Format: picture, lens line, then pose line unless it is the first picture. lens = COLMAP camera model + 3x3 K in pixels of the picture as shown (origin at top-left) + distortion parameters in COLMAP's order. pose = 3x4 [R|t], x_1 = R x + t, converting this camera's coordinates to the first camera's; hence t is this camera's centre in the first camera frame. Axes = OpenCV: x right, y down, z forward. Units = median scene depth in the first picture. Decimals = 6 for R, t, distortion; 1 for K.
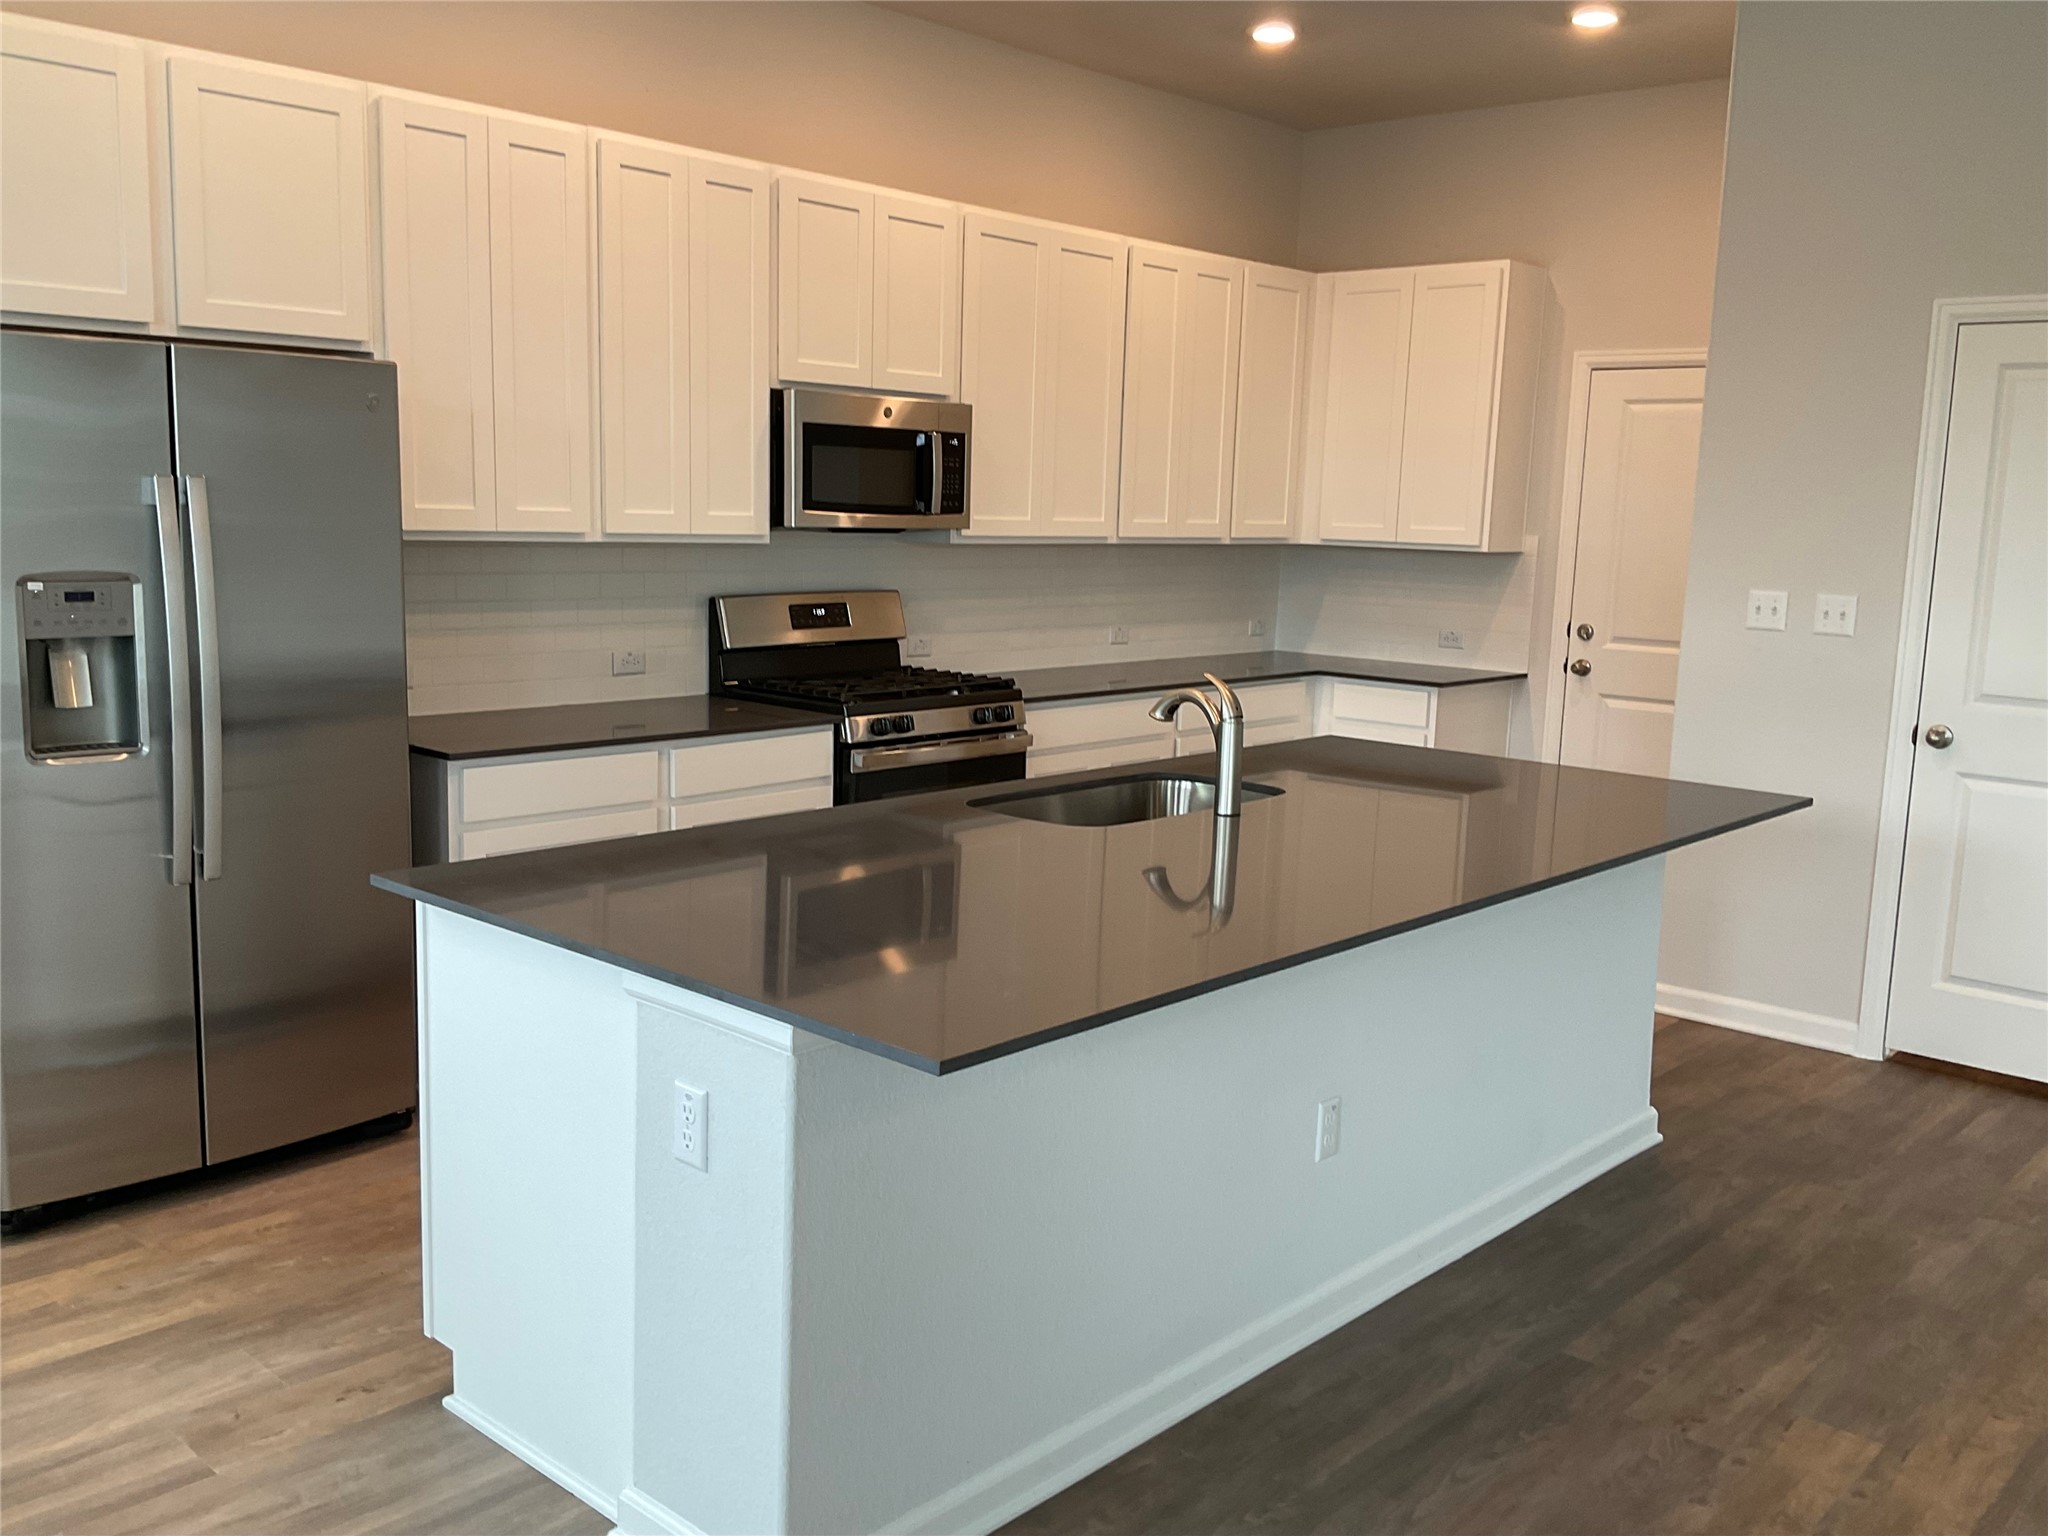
lens RADIAL K [[1773.7, 0, 1020.3], [0, 1773.7, 770.5], [0, 0, 1]] dist [0.107155, -0.200819]
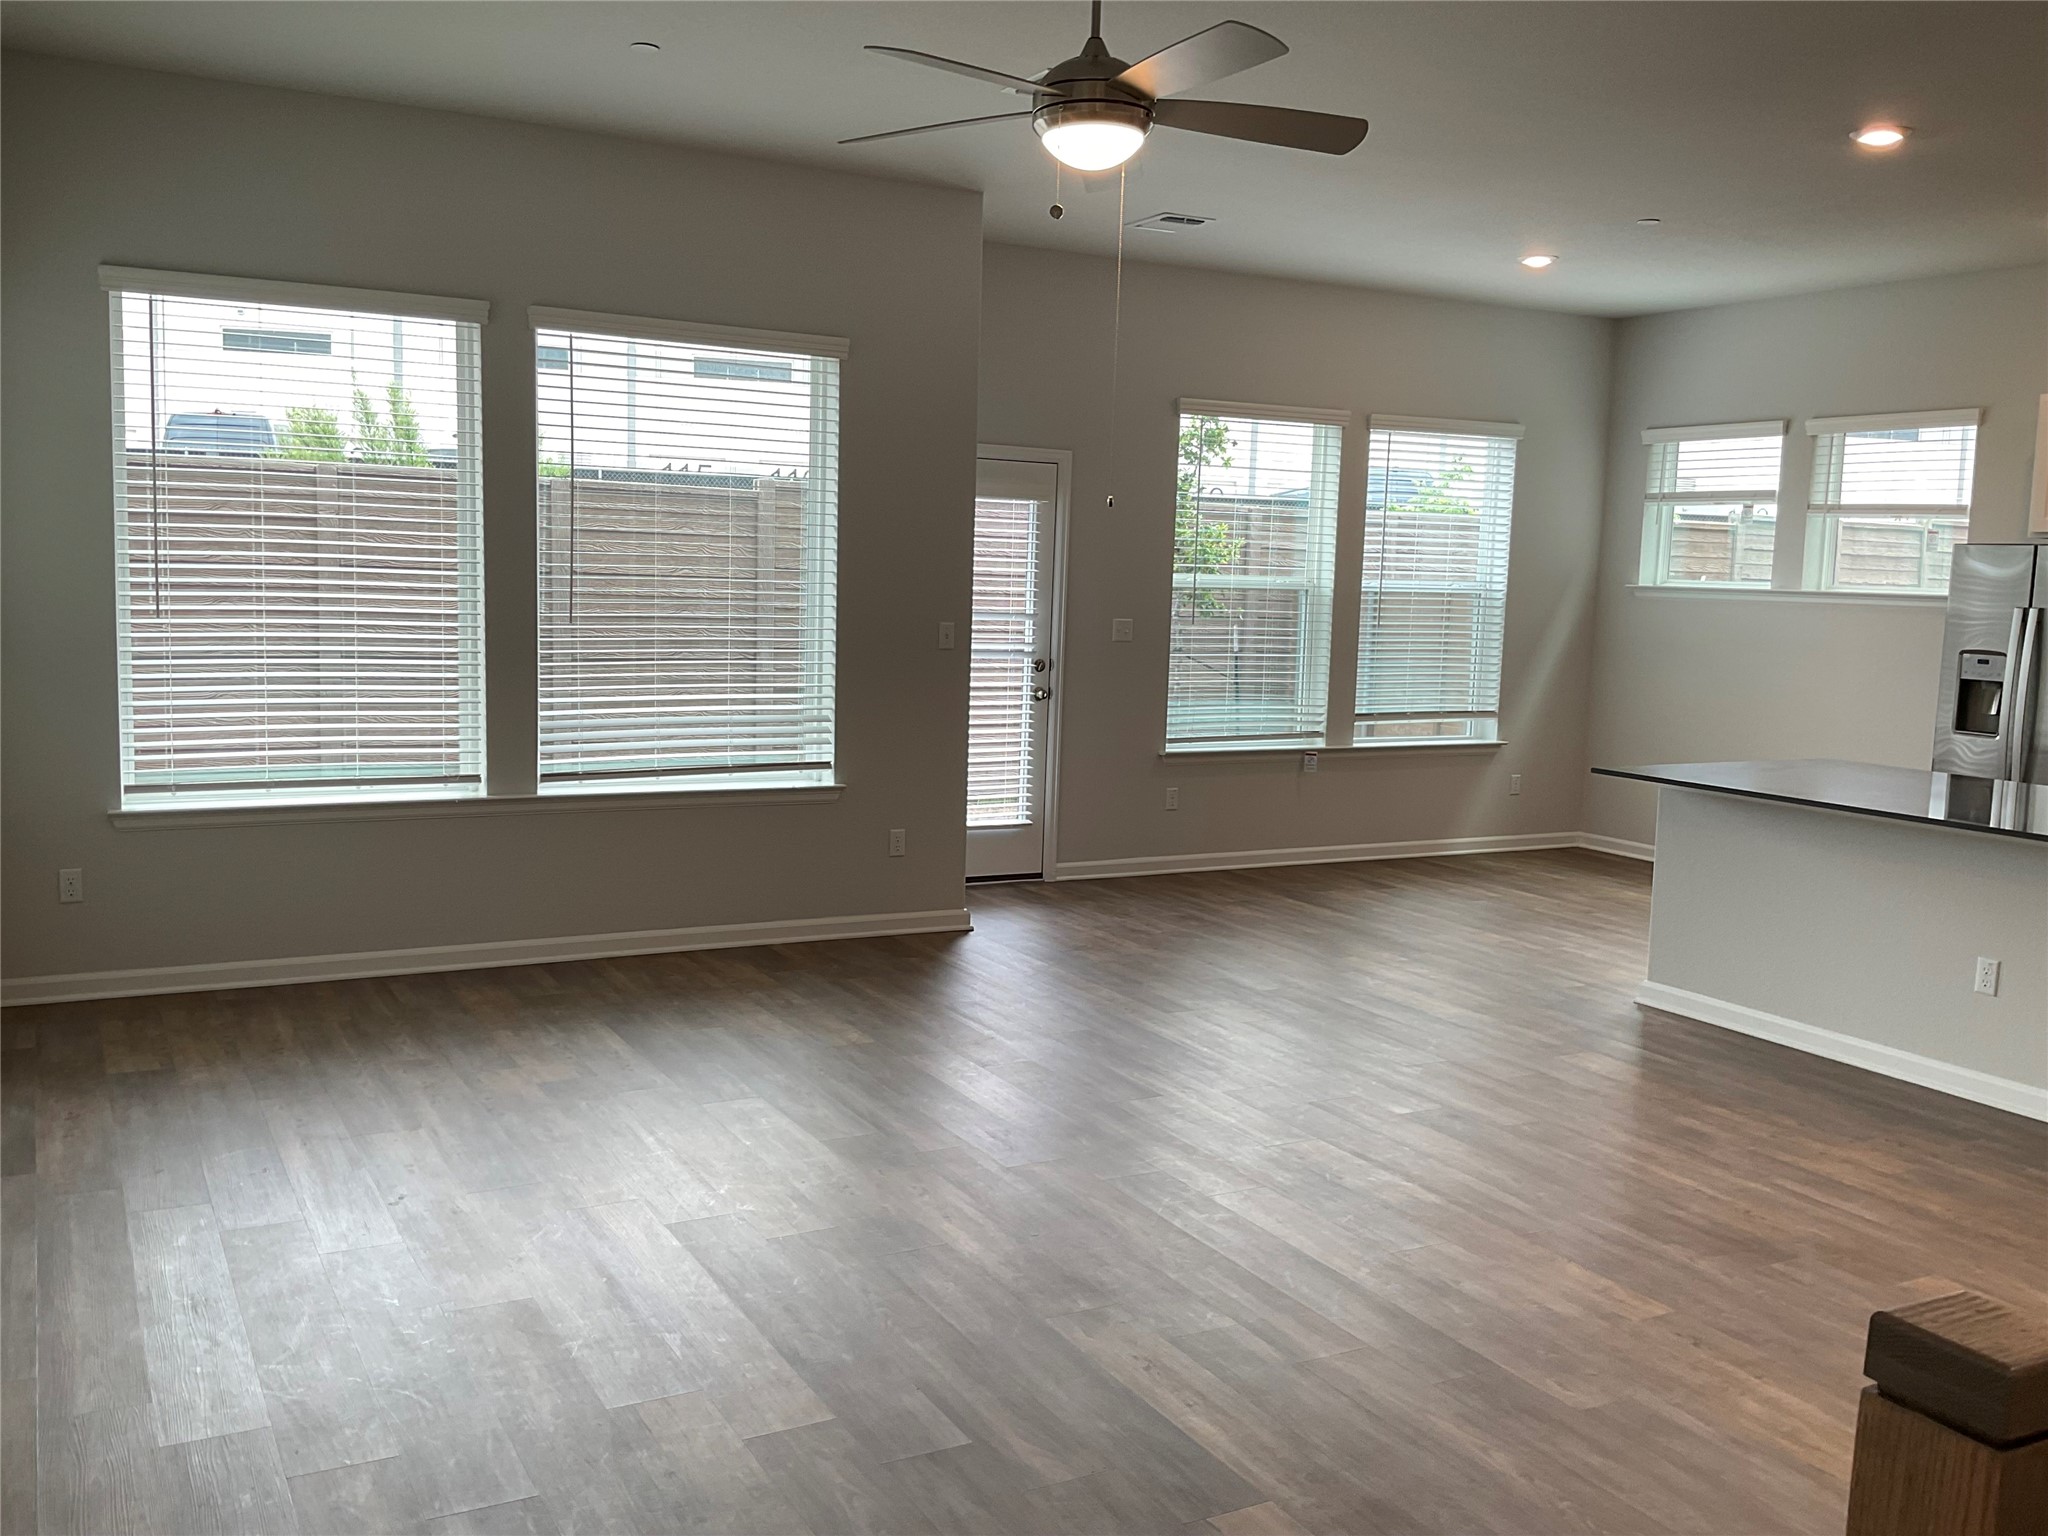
lens RADIAL K [[1773.7, 0, 1020.3], [0, 1773.7, 770.5], [0, 0, 1]] dist [0.107155, -0.200819]
pose [[-0.318821, 0.066973, -0.945446, 1.731724], [-0.189910, 0.972758, 0.132949, -0.032199], [0.928594, 0.221936, -0.297417, 0.526544]]
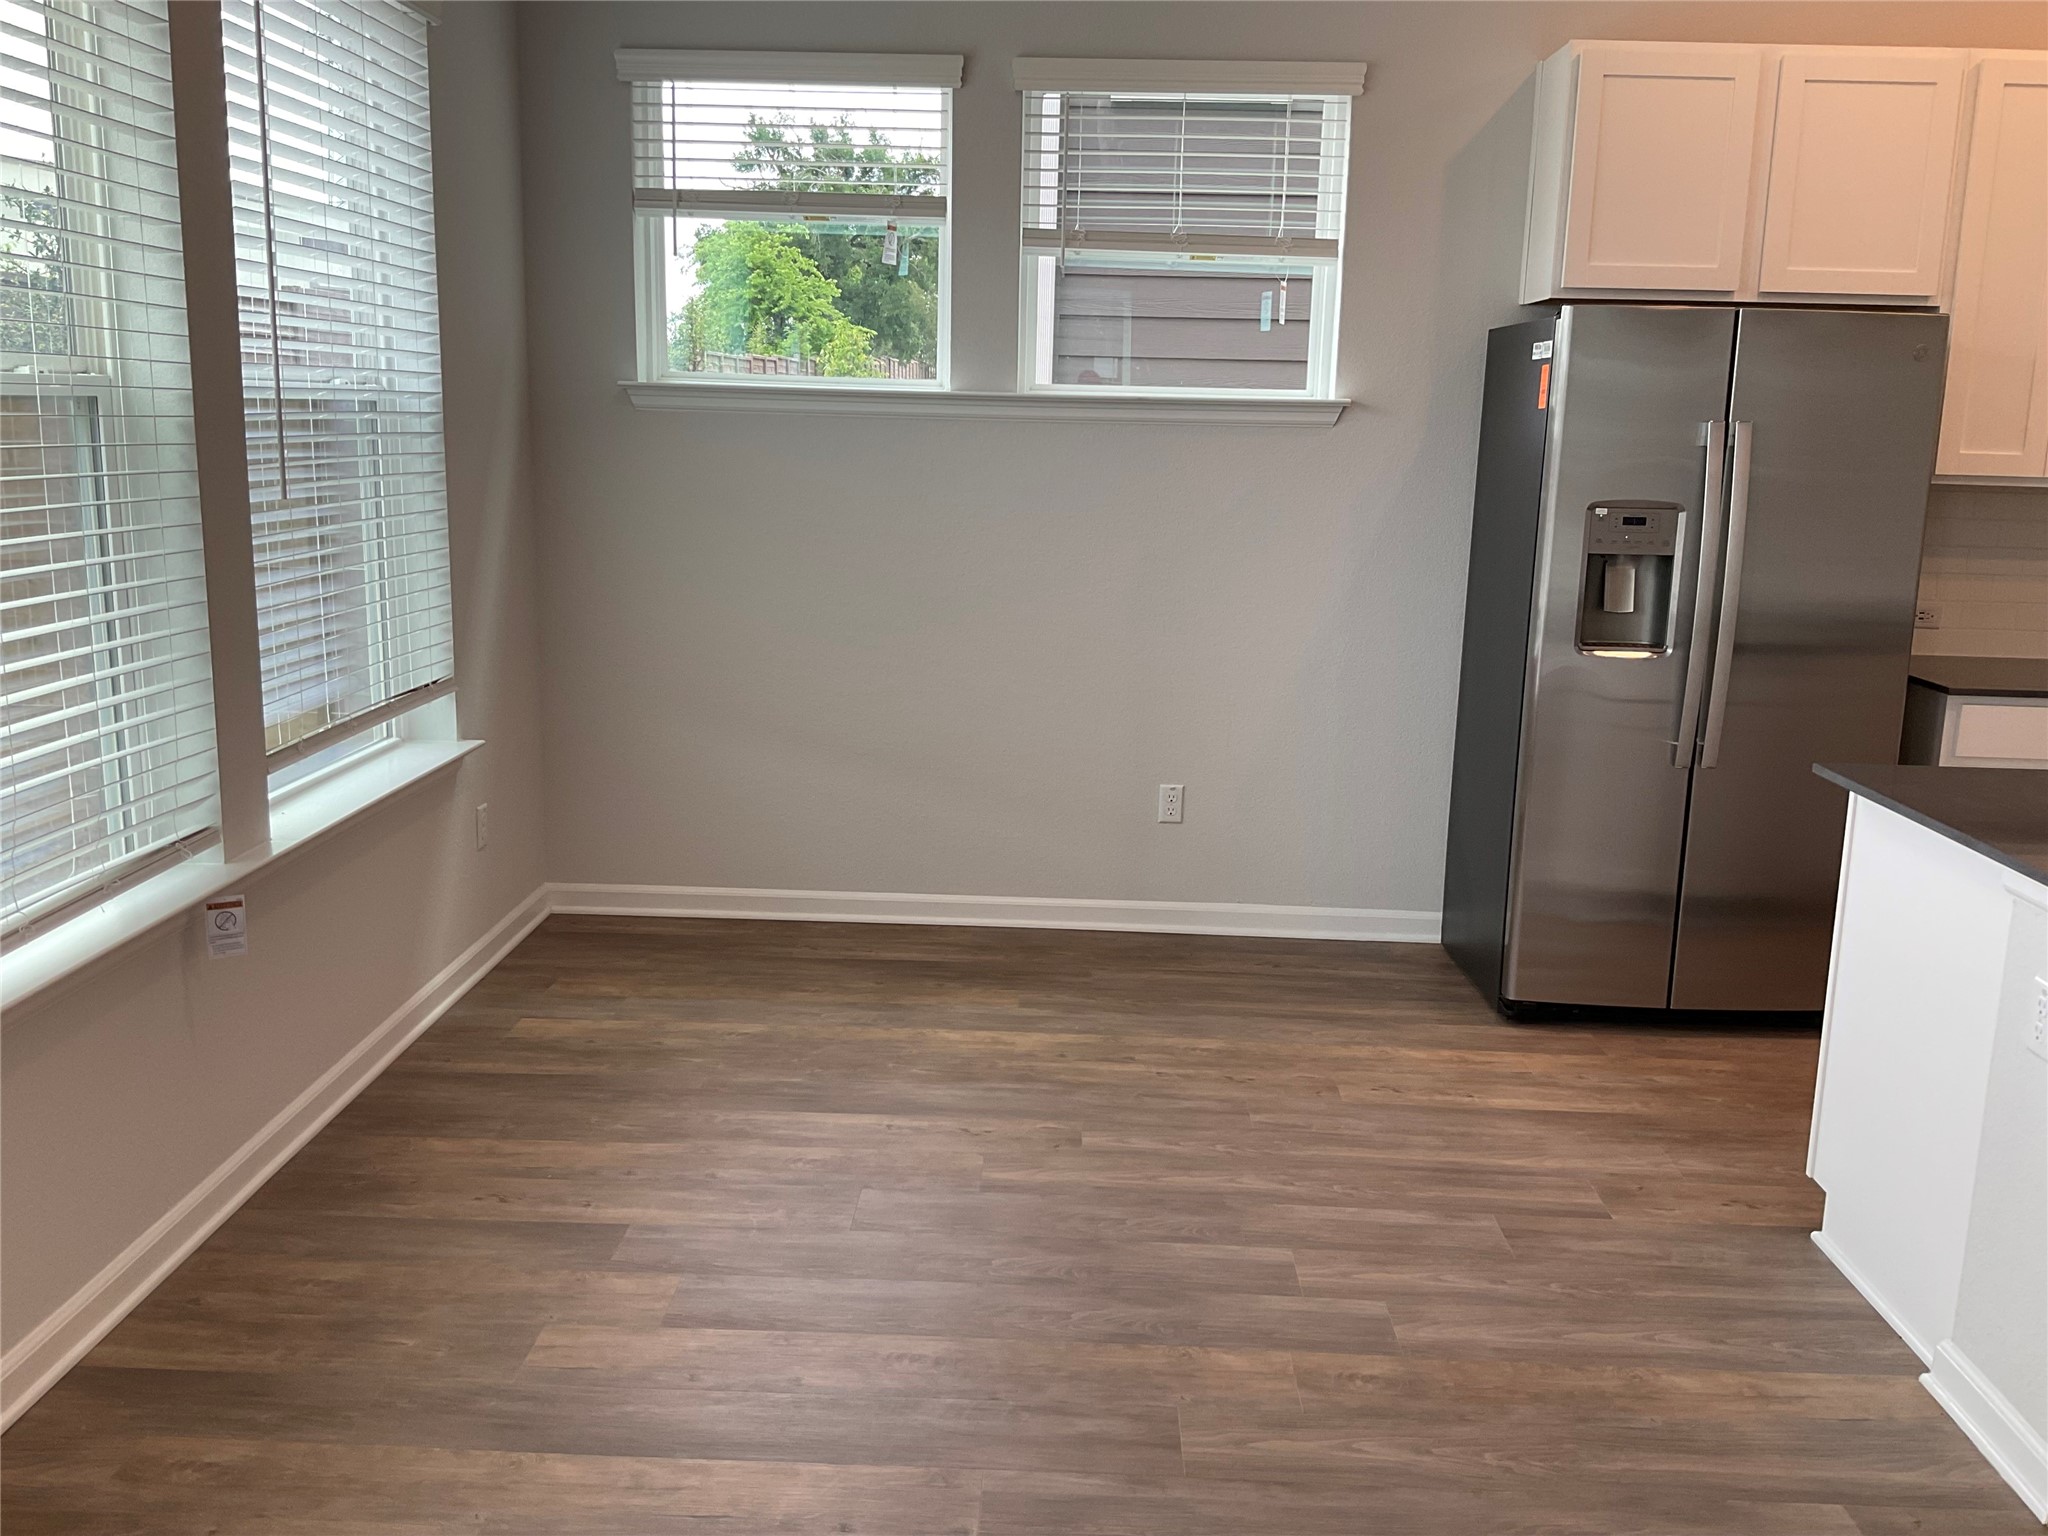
lens RADIAL K [[1773.7, 0, 1020.3], [0, 1773.7, 770.5], [0, 0, 1]] dist [0.107155, -0.200819]
pose [[0.655603, 0.133395, -0.743230, 0.120246], [-0.121954, 0.990056, 0.070120, 0.033218], [0.745193, 0.044669, 0.665351, -0.106875]]
